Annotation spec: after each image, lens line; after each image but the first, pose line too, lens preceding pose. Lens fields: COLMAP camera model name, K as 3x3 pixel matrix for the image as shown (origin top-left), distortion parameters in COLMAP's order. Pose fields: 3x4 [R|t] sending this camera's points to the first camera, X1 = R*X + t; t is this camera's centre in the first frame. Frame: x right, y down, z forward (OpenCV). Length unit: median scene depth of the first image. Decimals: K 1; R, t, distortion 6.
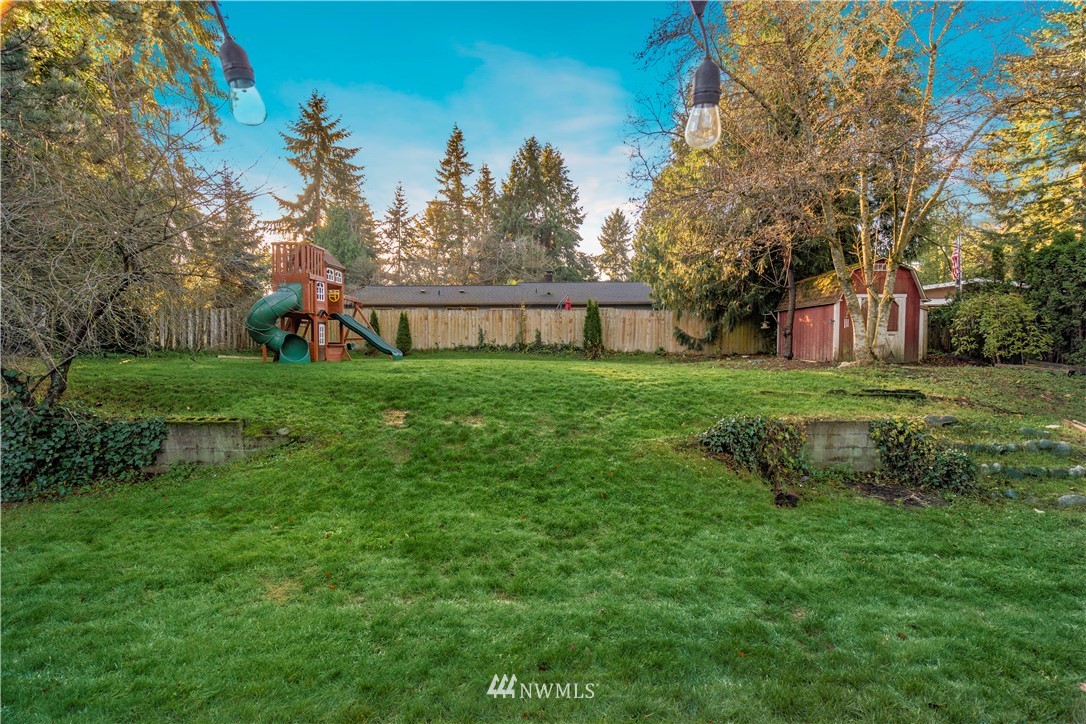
lens RADIAL K [[498.4, 0, 547.2], [0, 498.4, 369.6], [0, 0, 1]] dist [-0.007011, 0.002922]
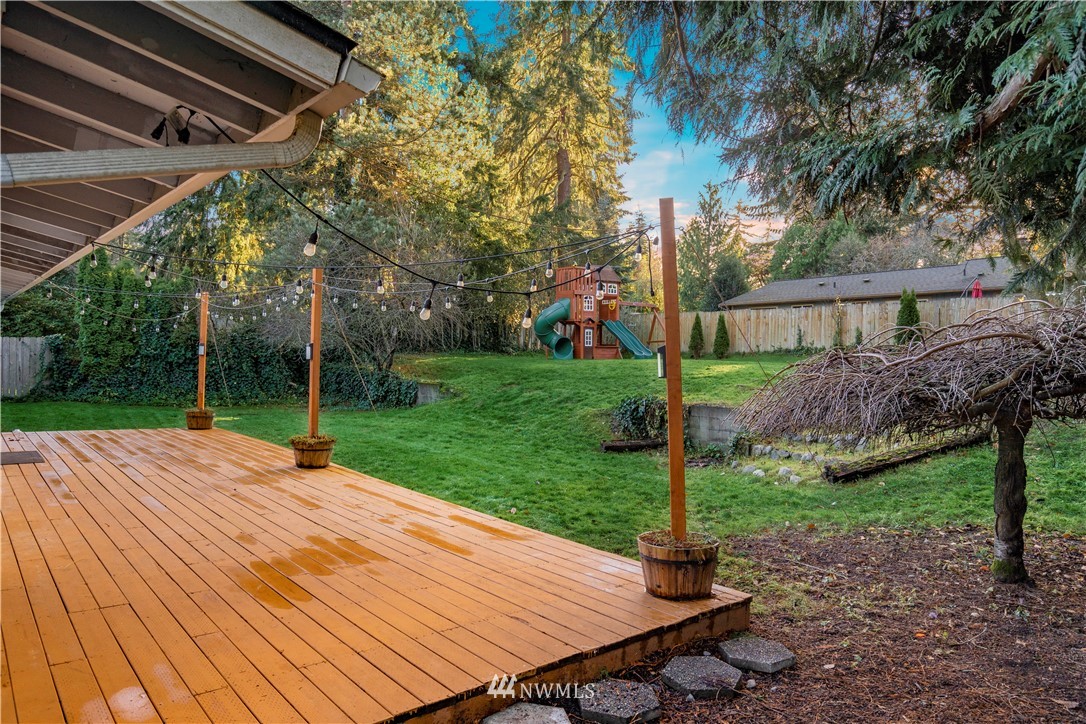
lens RADIAL K [[713.2, 0, 543.1], [0, 713.2, 360.4], [0, 0, 1]] dist [0.002605, 0.000375]
pose [[0.621703, 0.013281, -0.783140, 0.758412], [-0.044561, 0.998837, -0.018436, 0.020681], [0.781984, 0.046359, 0.621572, -0.162909]]
